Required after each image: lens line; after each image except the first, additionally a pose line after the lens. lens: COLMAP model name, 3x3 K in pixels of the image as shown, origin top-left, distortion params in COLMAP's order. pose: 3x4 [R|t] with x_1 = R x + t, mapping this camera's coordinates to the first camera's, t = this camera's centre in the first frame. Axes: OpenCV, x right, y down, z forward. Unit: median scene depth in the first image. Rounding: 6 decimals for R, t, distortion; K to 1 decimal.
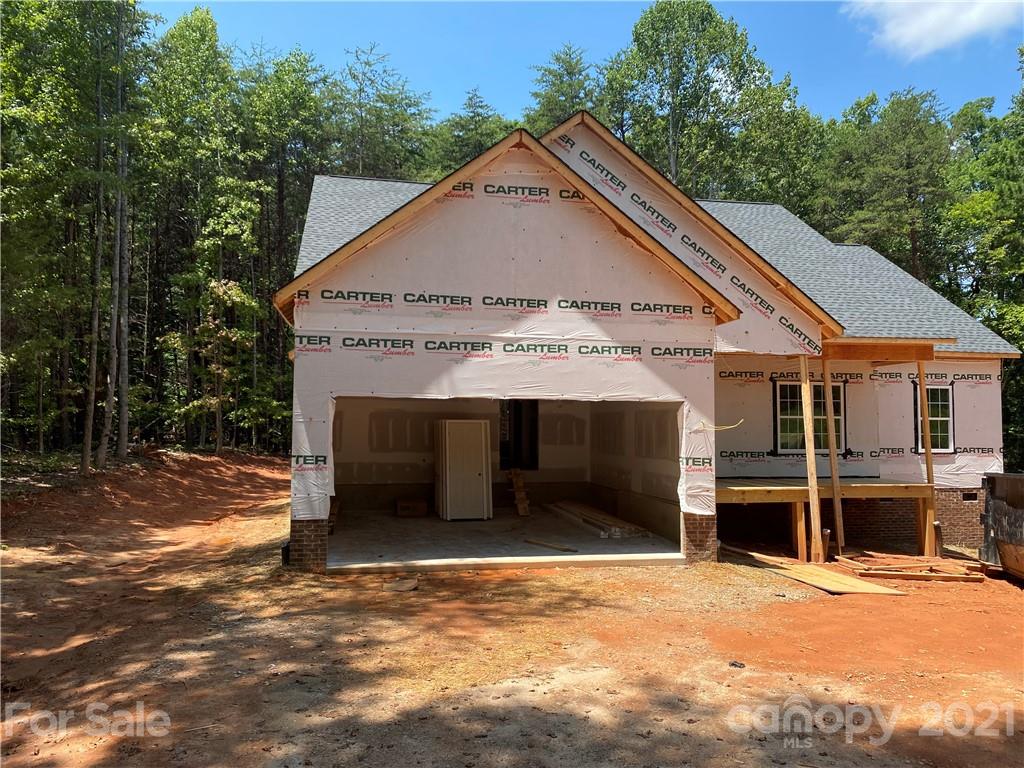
lens RADIAL K [[767.1, 0, 512.0], [0, 767.1, 384.0], [0, 0, 1]] dist [0.083459, -0.004084]
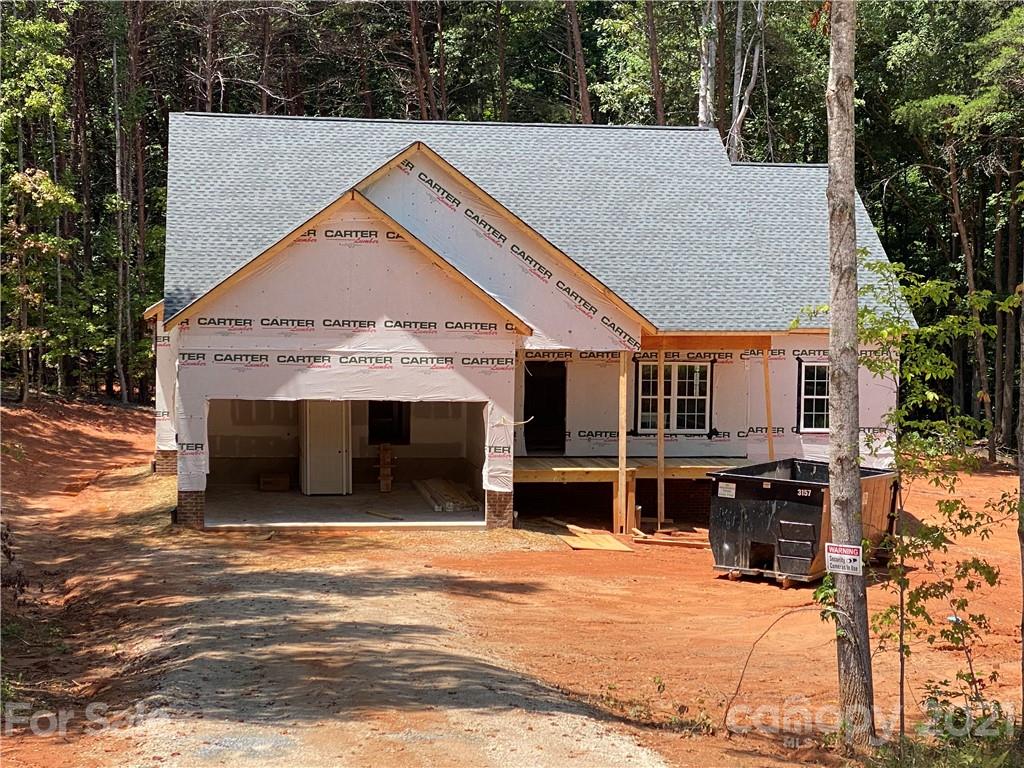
lens RADIAL K [[1877.0, 0, 512.0], [0, 1877.0, 384.0], [0, 0, 1]] dist [0.042648, 1.920808]
pose [[0.999513, 0.013702, -0.028041, 0.312192], [-0.010567, 0.993981, 0.109037, -0.301686], [0.029366, -0.108688, 0.993642, -1.797992]]
